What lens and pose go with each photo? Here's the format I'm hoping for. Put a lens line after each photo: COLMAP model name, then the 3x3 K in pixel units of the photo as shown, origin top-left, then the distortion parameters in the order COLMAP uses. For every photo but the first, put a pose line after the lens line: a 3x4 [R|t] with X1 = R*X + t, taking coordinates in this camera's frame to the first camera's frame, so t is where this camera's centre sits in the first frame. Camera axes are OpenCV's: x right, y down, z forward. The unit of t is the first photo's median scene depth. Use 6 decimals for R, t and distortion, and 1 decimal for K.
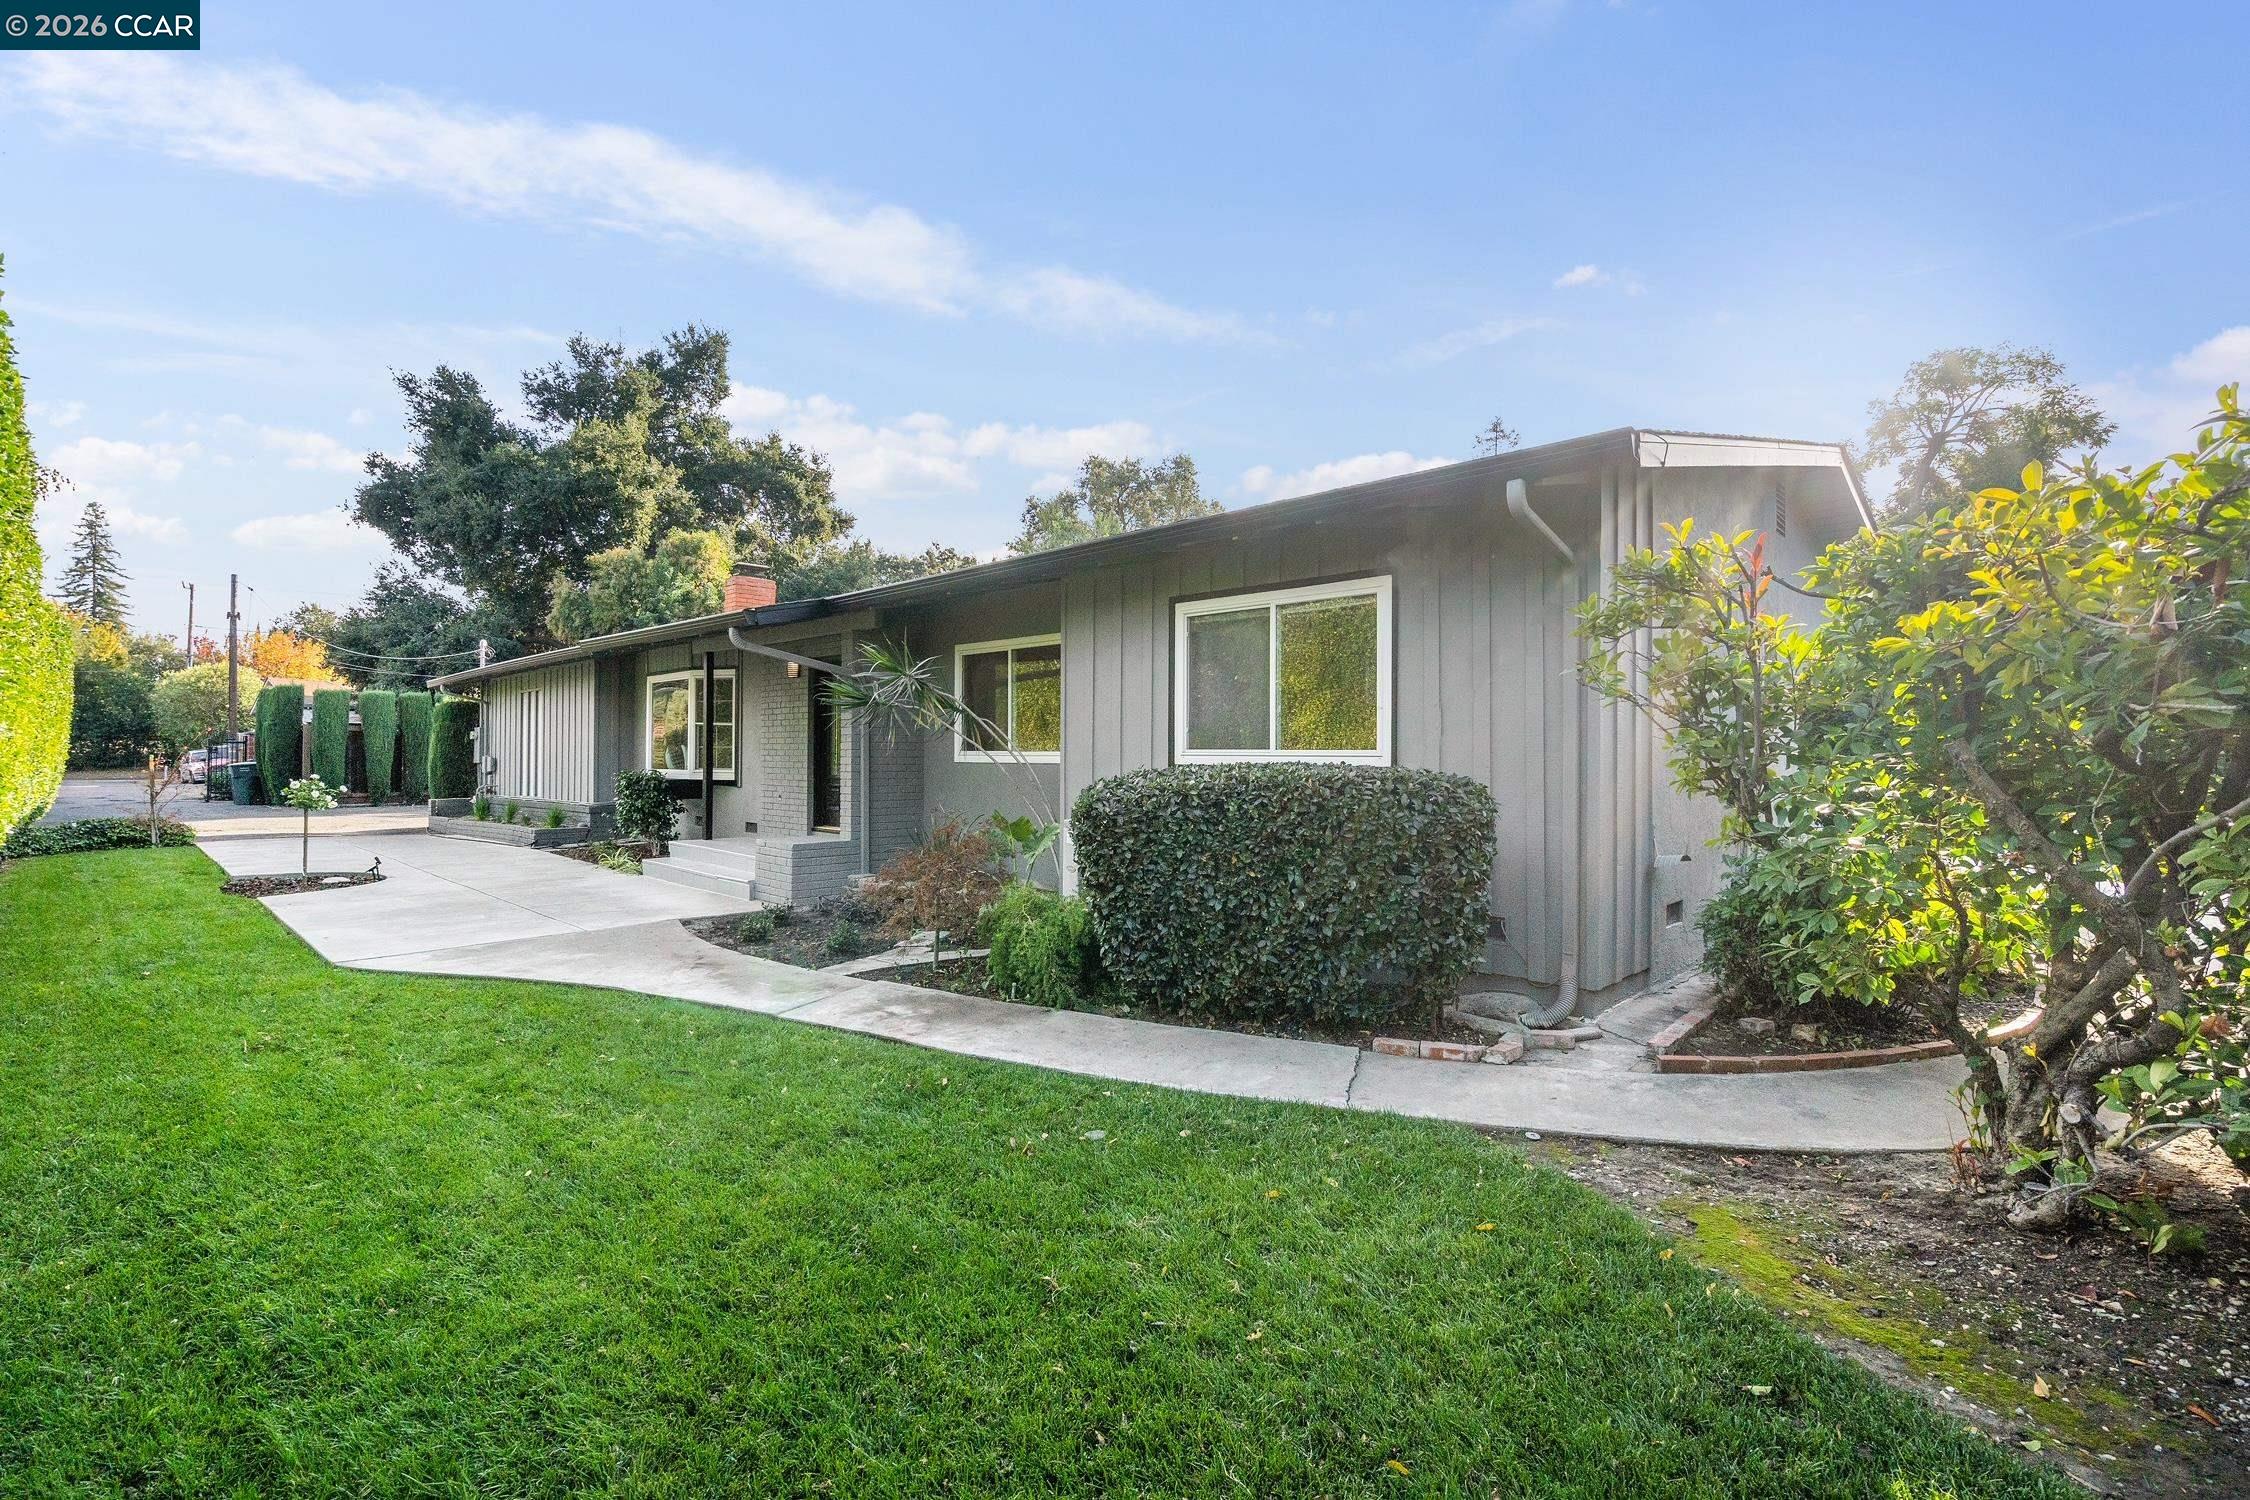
lens RADIAL K [[1018.7, 0, 1127.0], [0, 1018.7, 725.2], [0, 0, 1]] dist [0.000179, 0.000609]
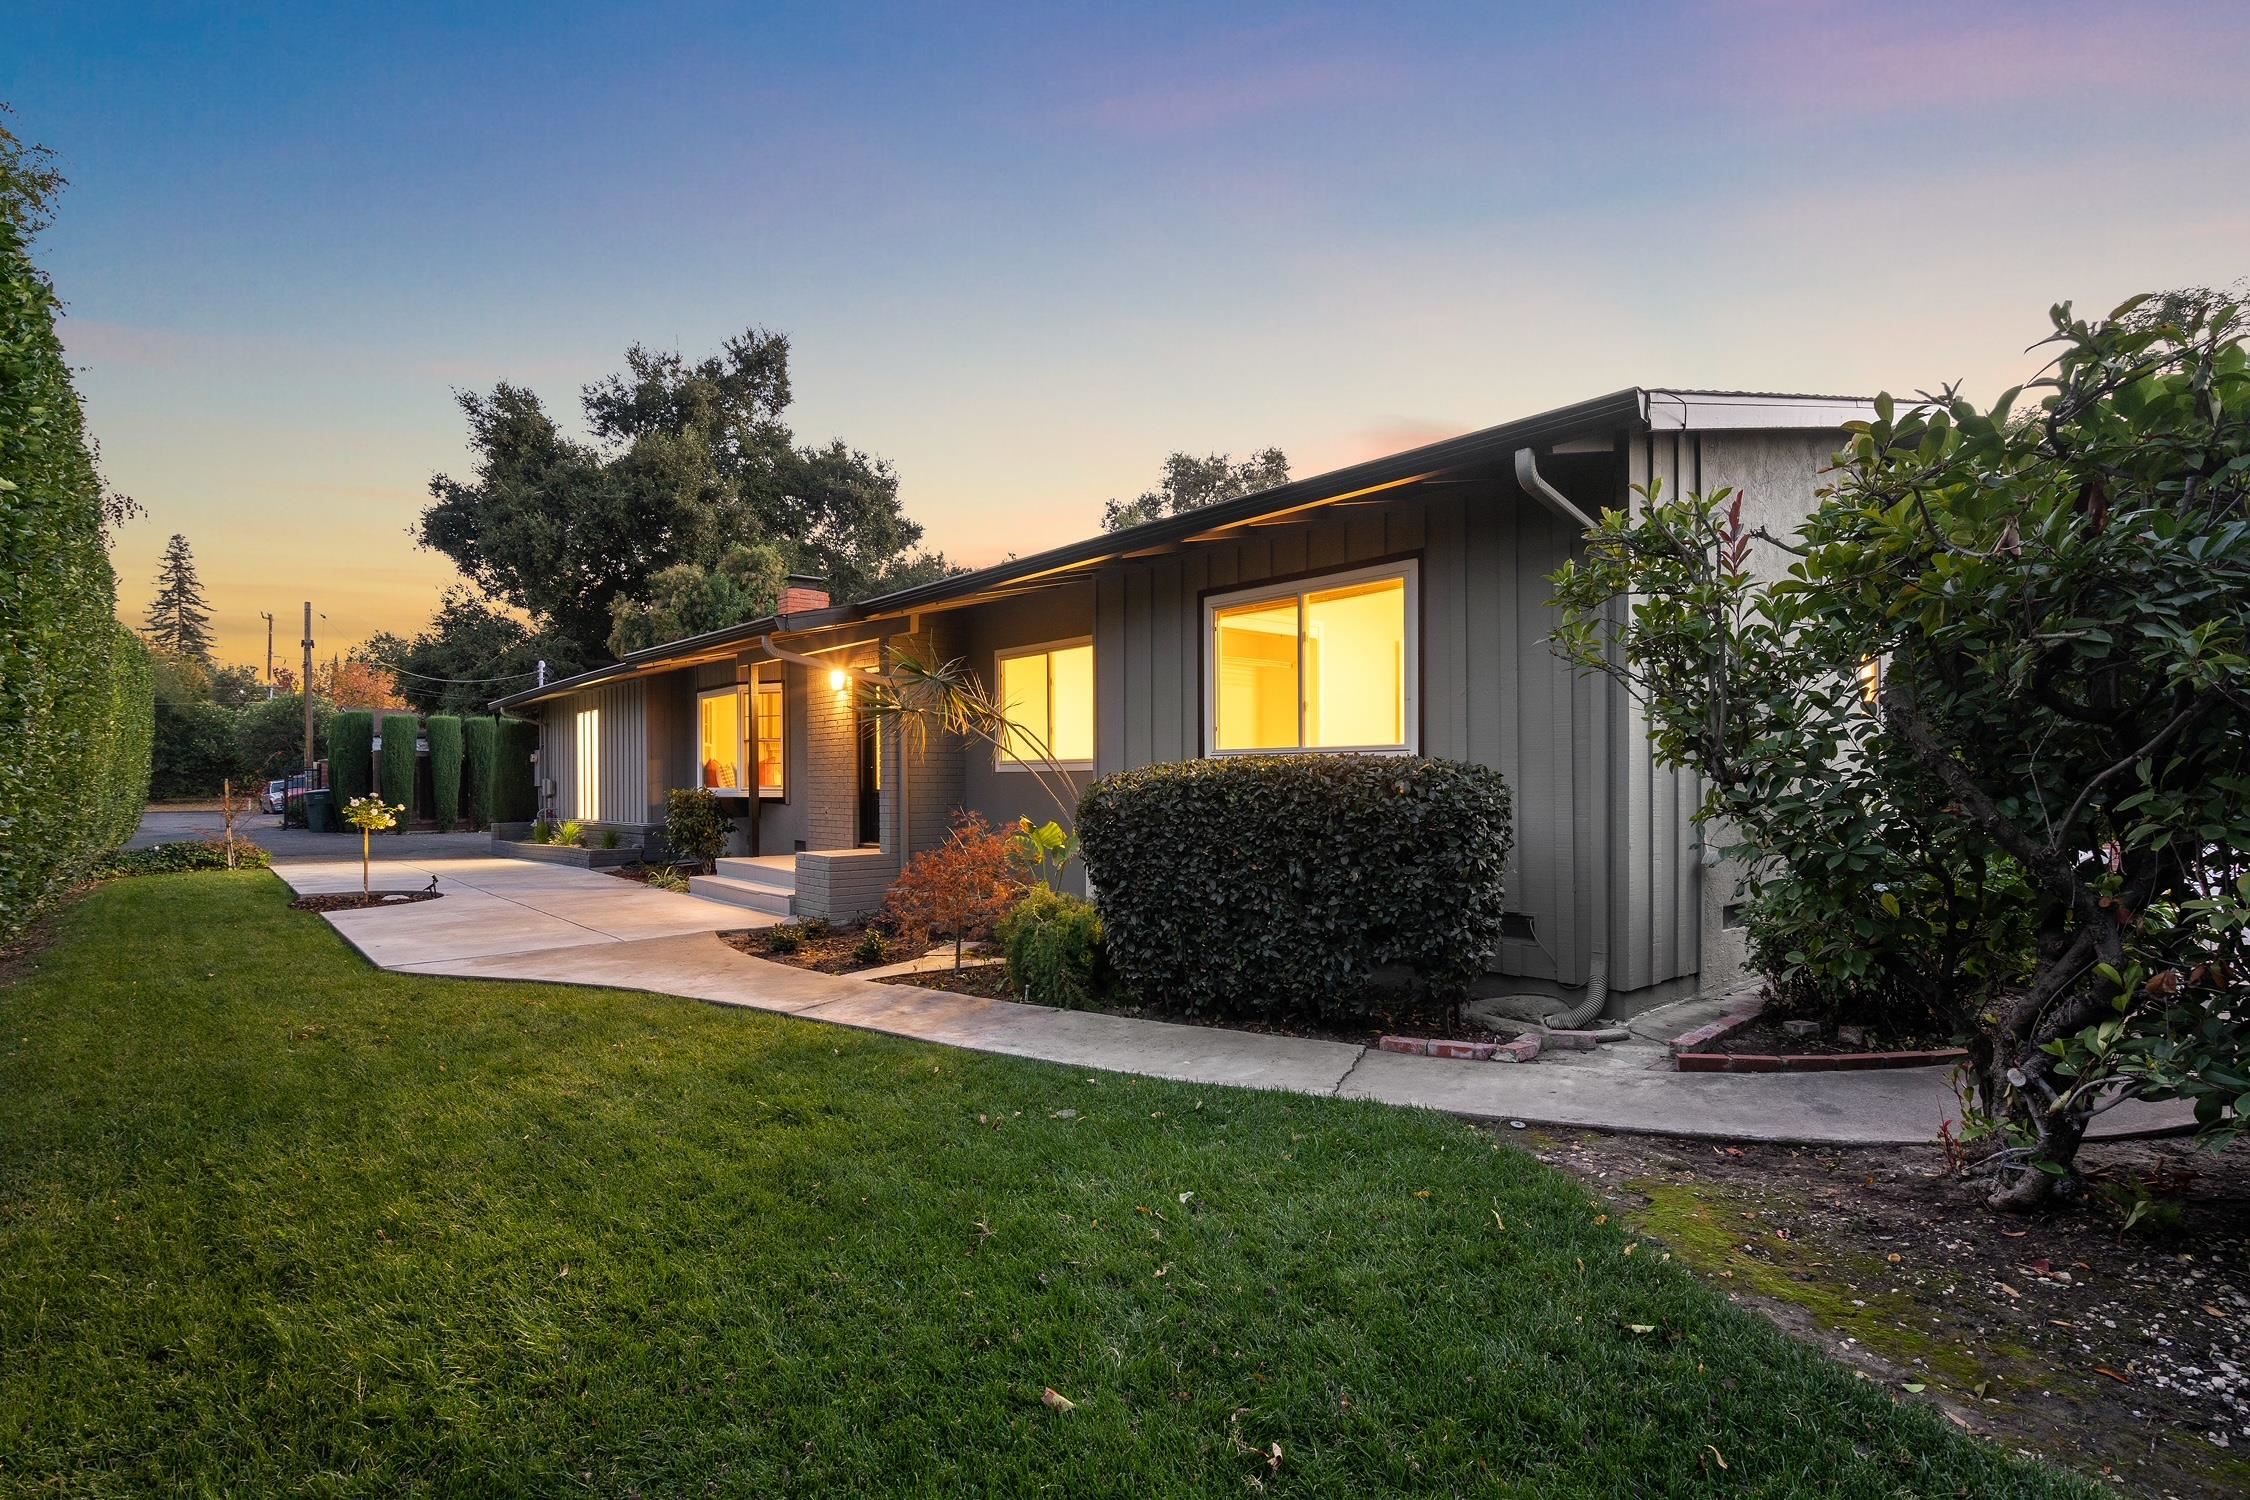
lens RADIAL K [[1107.6, 0, 1131.4], [0, 1107.6, 760.9], [0, 0, 1]] dist [0.005258, -0.000219]
pose [[0.996182, -0.010948, -0.086611, 0.097194], [0.011892, 0.999875, 0.010388, 0.032029], [0.086487, -0.011379, 0.996188, -0.059316]]
